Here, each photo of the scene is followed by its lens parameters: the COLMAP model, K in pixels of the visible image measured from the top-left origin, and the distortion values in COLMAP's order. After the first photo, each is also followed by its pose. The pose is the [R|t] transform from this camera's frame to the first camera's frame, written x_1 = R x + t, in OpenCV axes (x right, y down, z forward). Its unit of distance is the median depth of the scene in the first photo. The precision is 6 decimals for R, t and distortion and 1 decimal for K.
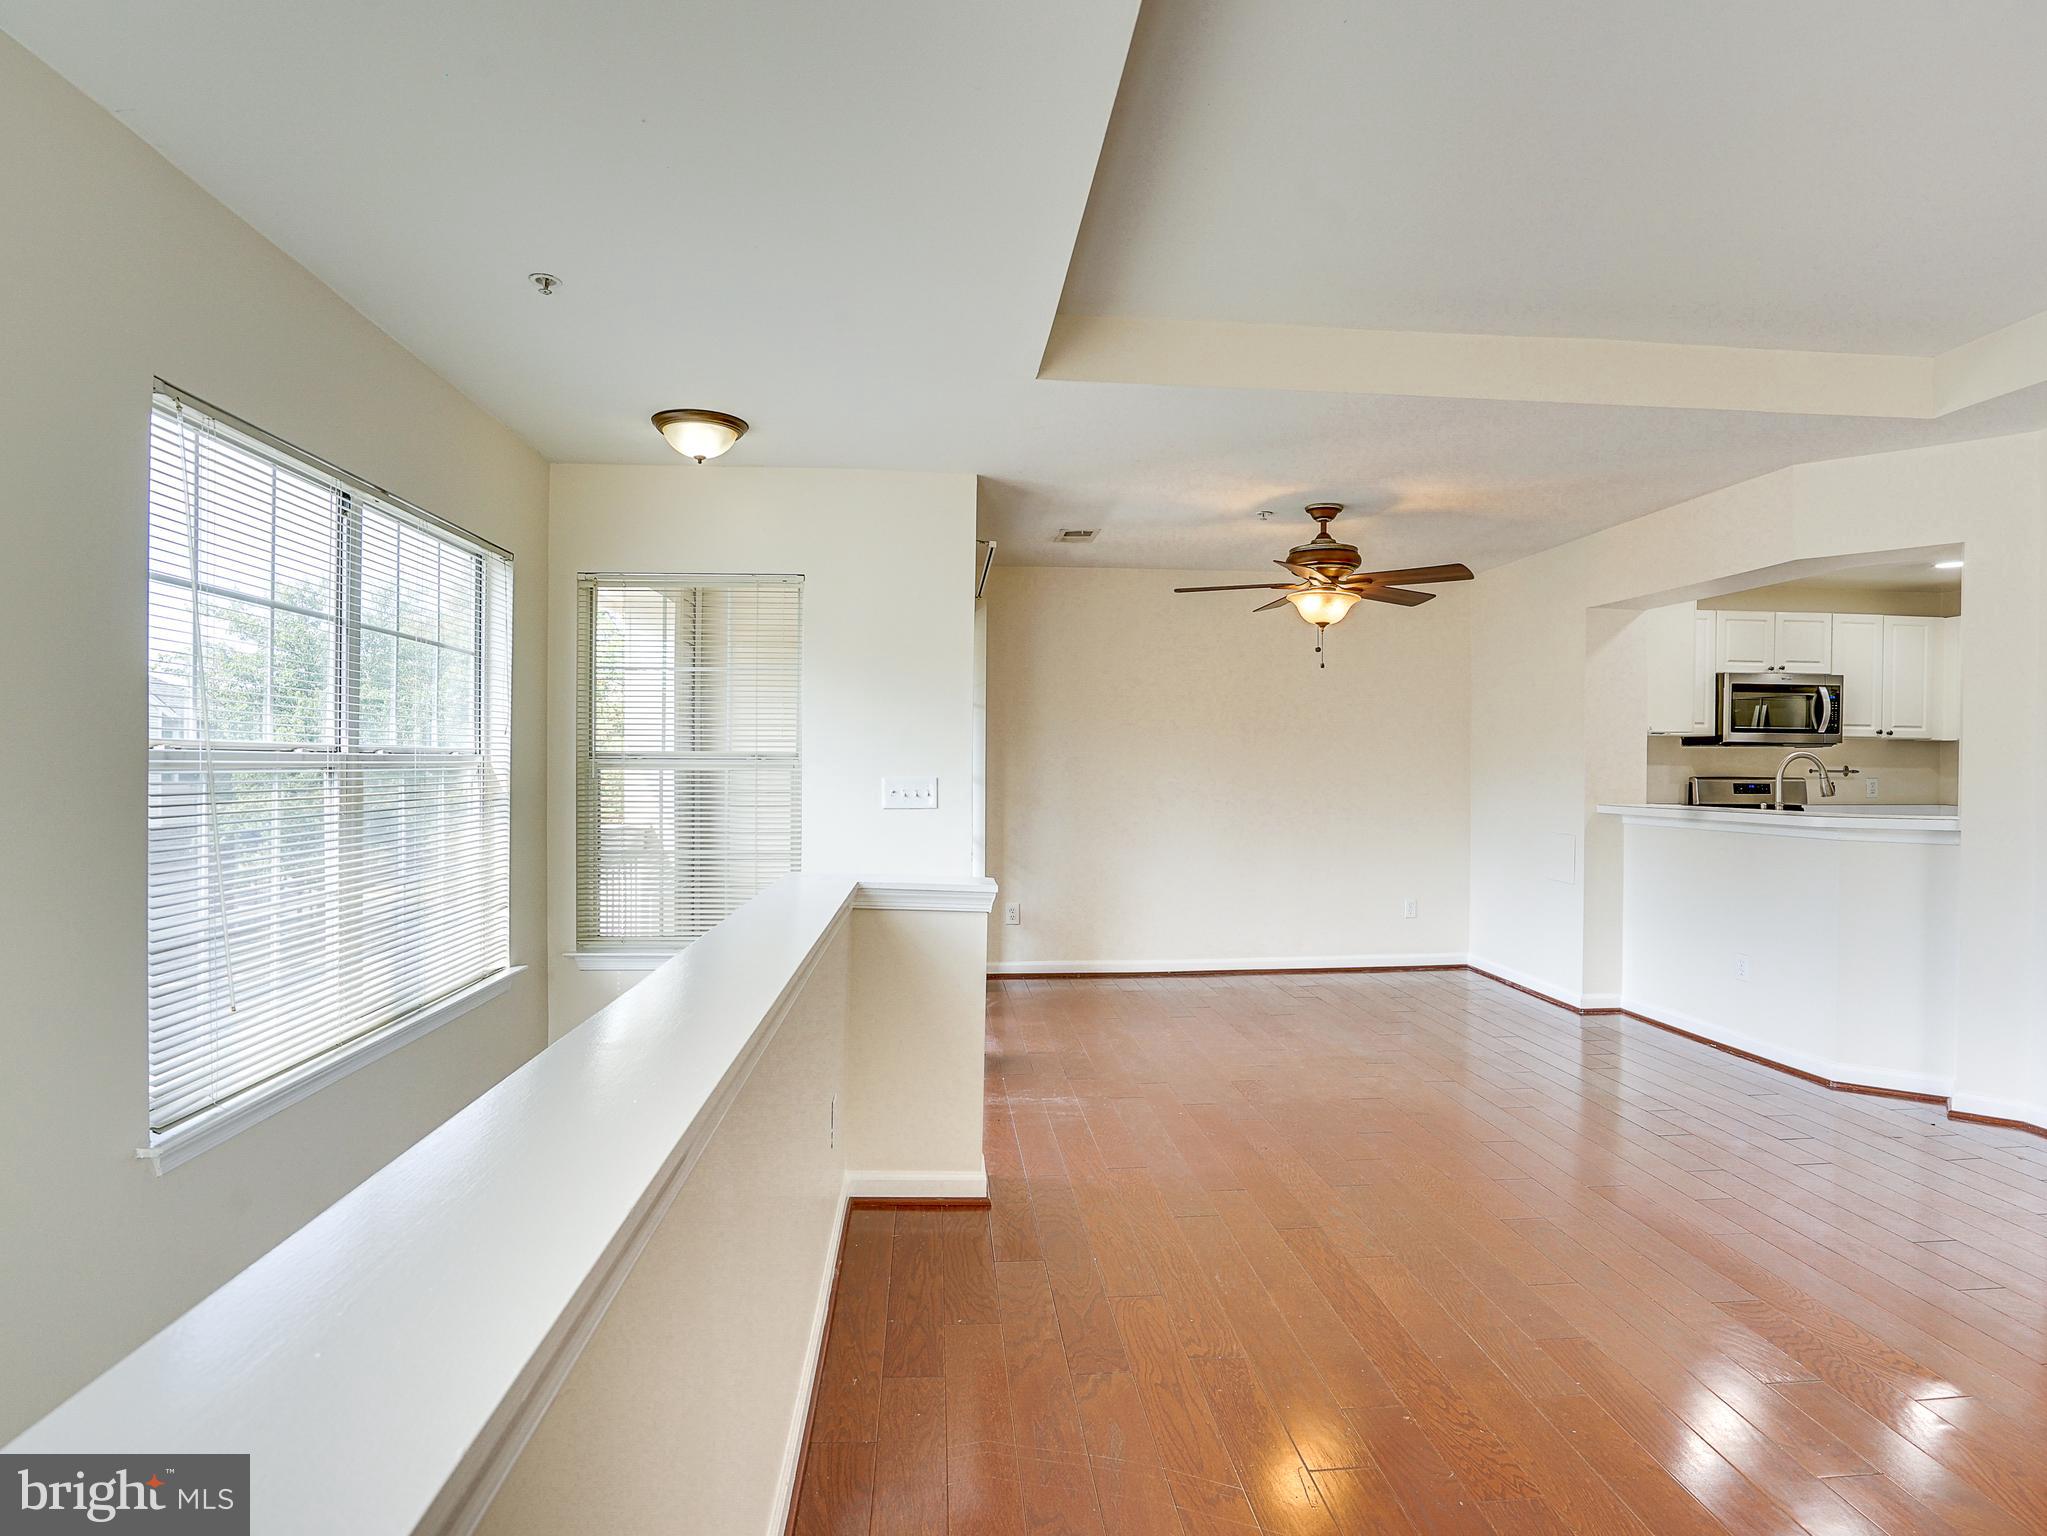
lens RADIAL K [[1067.3, 0, 1017.1], [0, 1067.3, 762.9], [0, 0, 1]] dist [-0.085689, 0.046918]
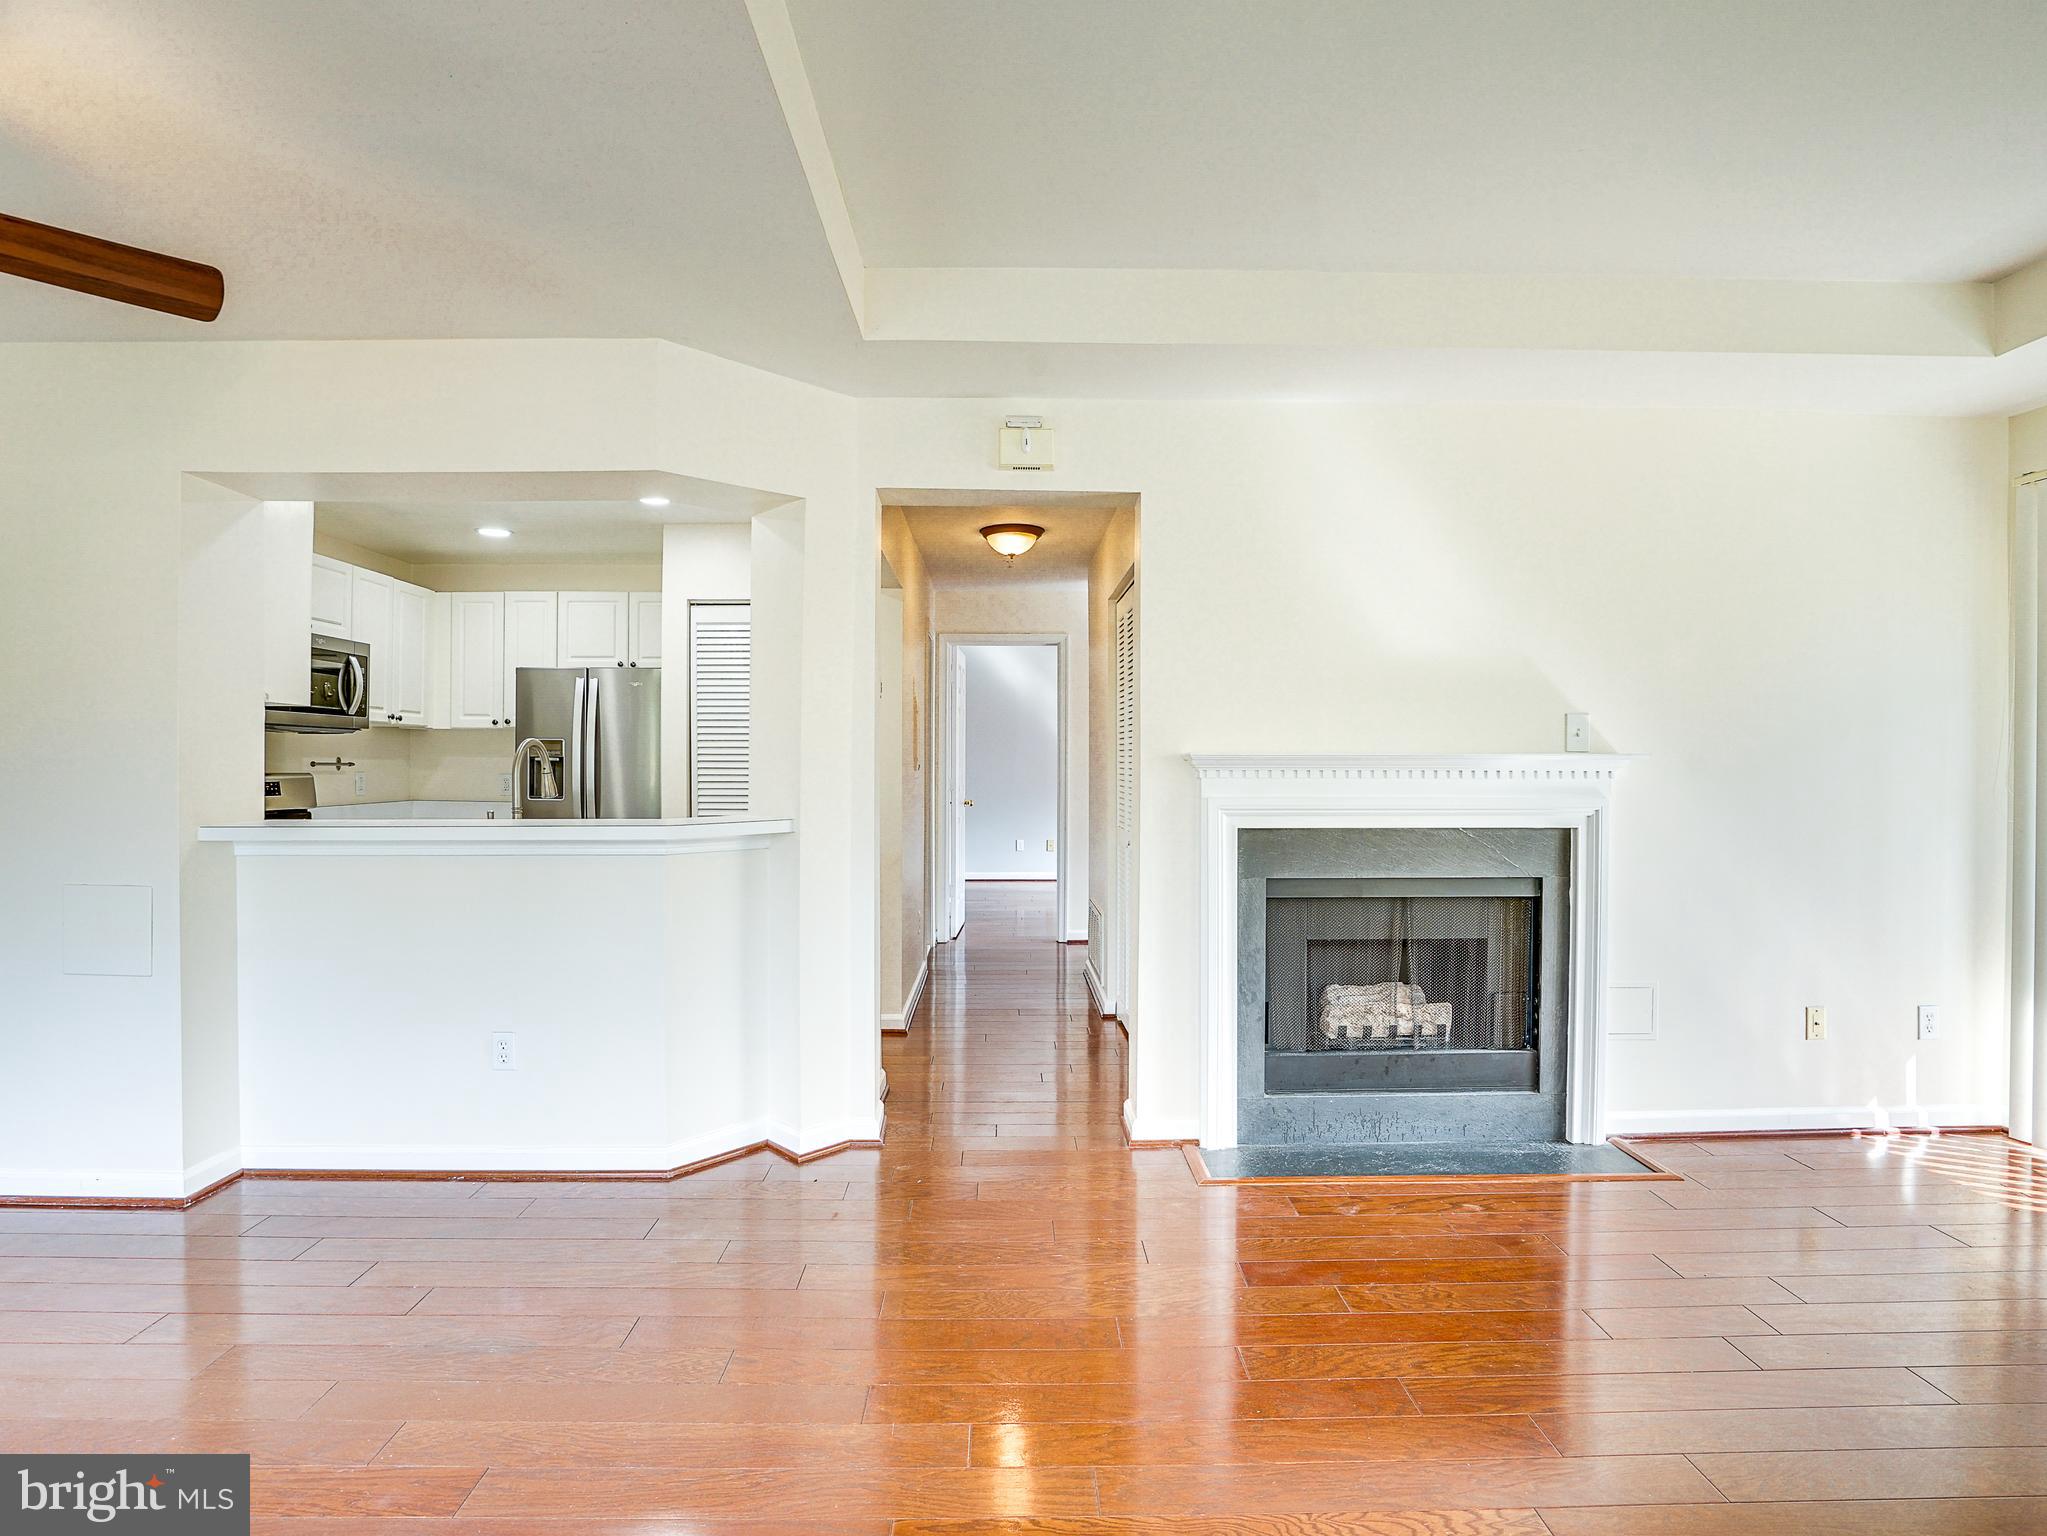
lens RADIAL K [[1067.1, 0, 1017.9], [0, 1067.1, 765.4], [0, 0, 1]] dist [-0.072349, 0.030552]
pose [[0.060430, -0.008898, 0.998133, 0.022512], [-0.002388, 0.999956, 0.009059, 0.000603], [-0.998170, -0.002930, 0.060406, 0.445130]]
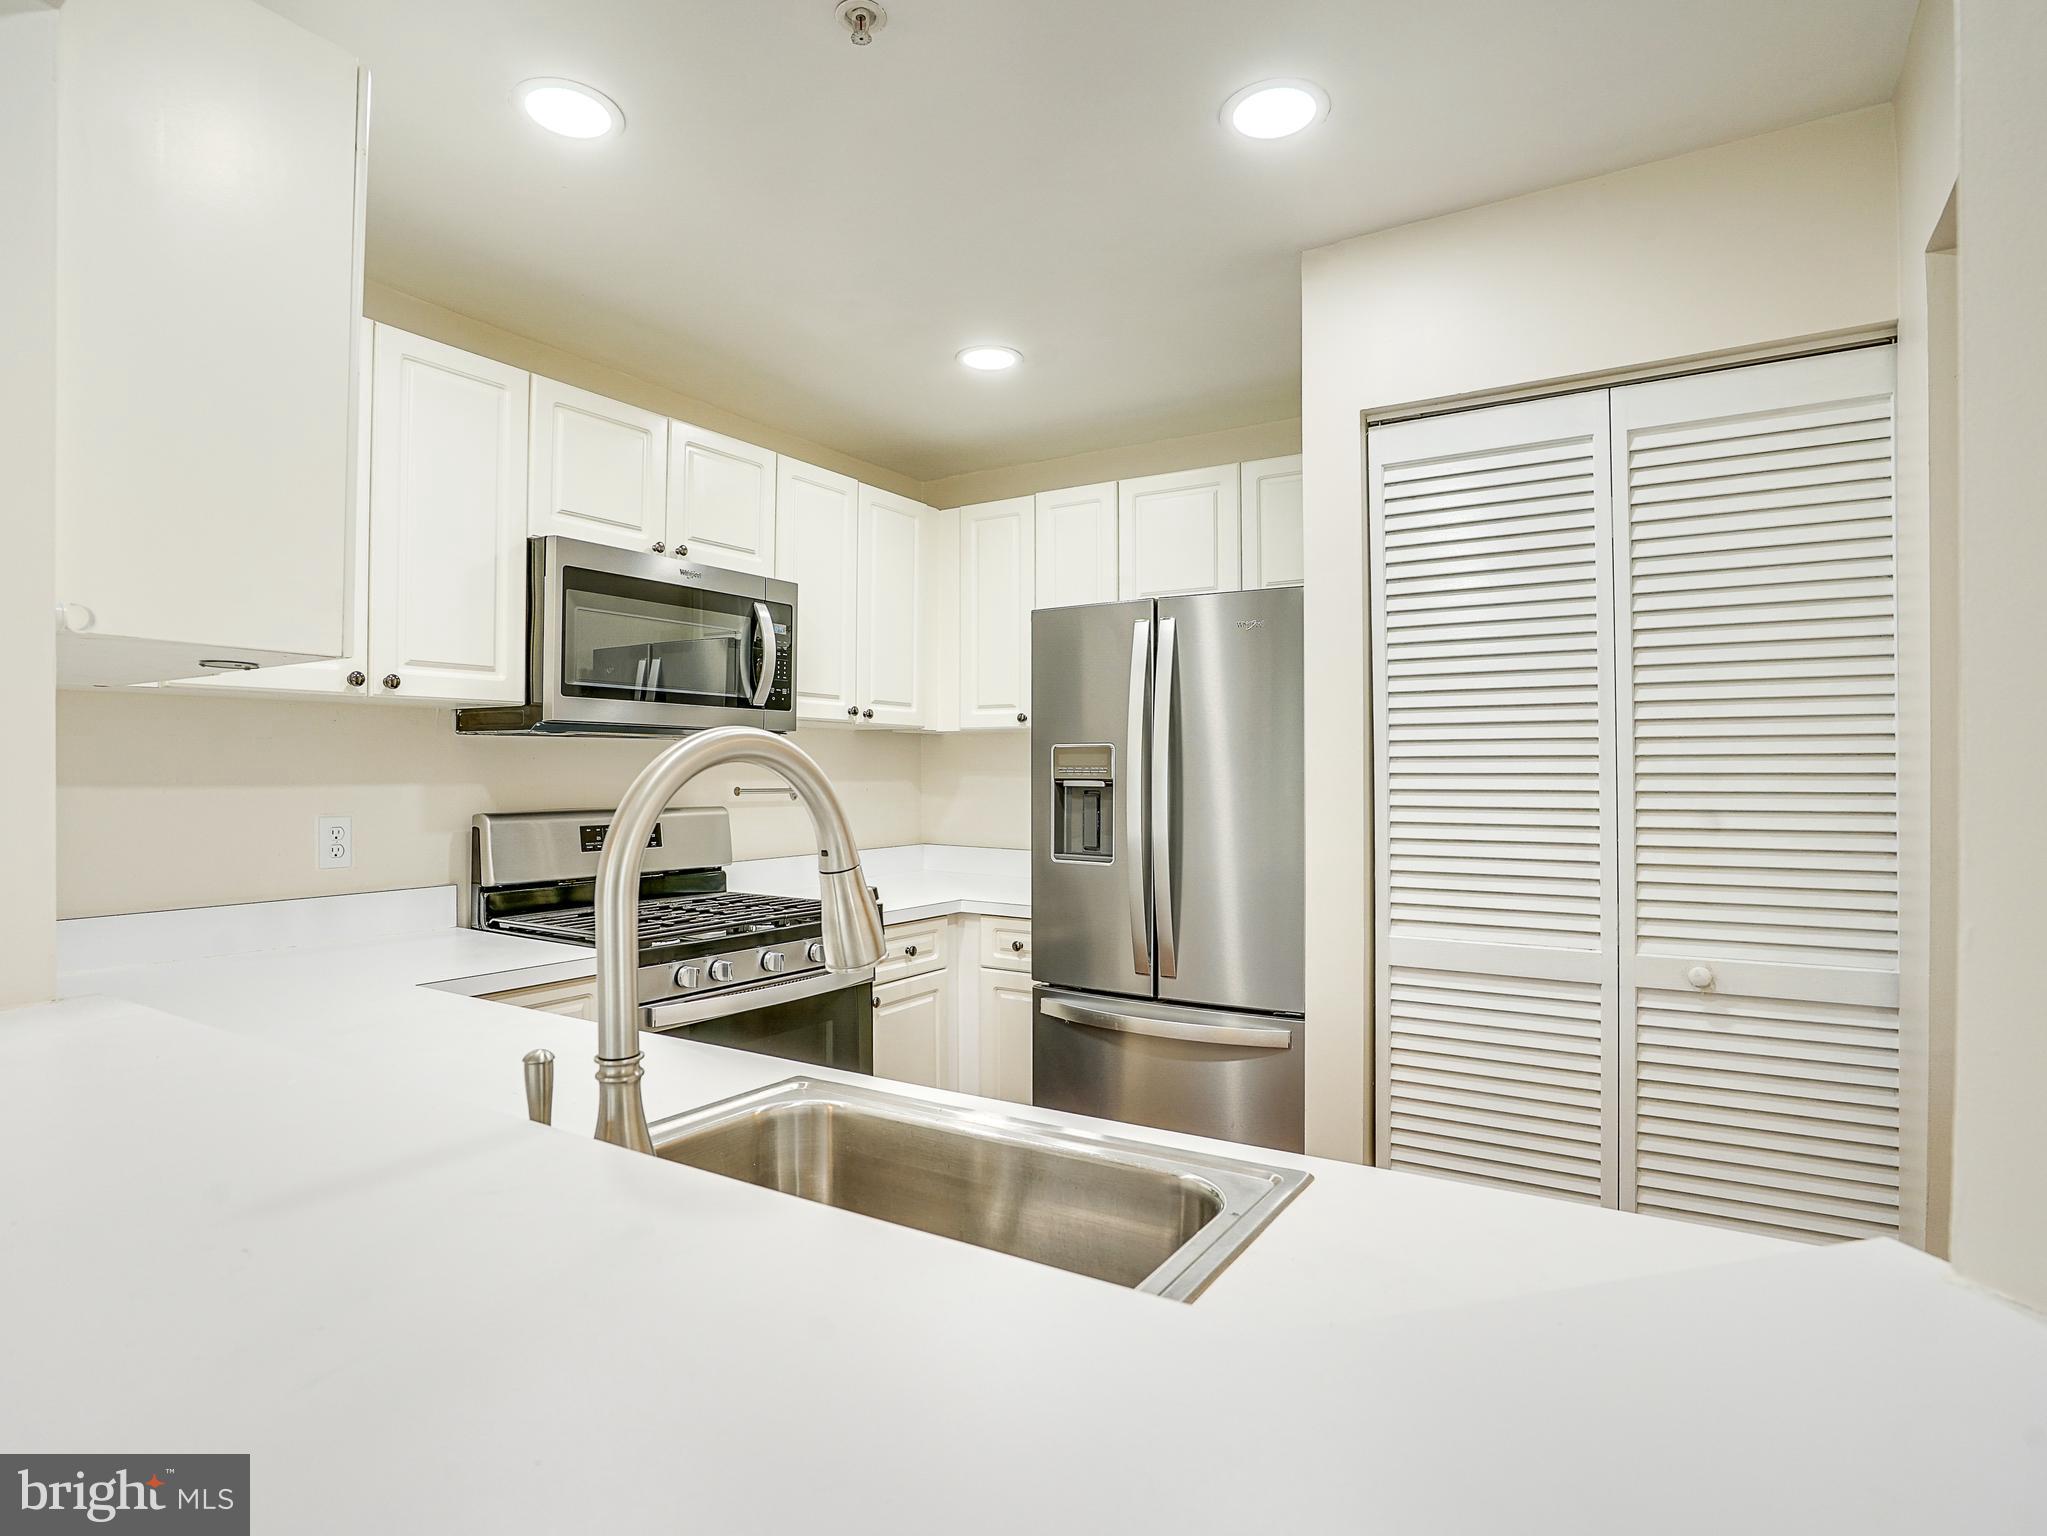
lens RADIAL K [[1067.3, 0, 1017.1], [0, 1067.3, 762.9], [0, 0, 1]] dist [-0.085689, 0.046918]
pose [[0.605944, -0.000167, 0.795507, 0.481831], [0.005239, 0.999979, -0.003780, -0.002818], [-0.795490, 0.006458, 0.605932, 0.631065]]
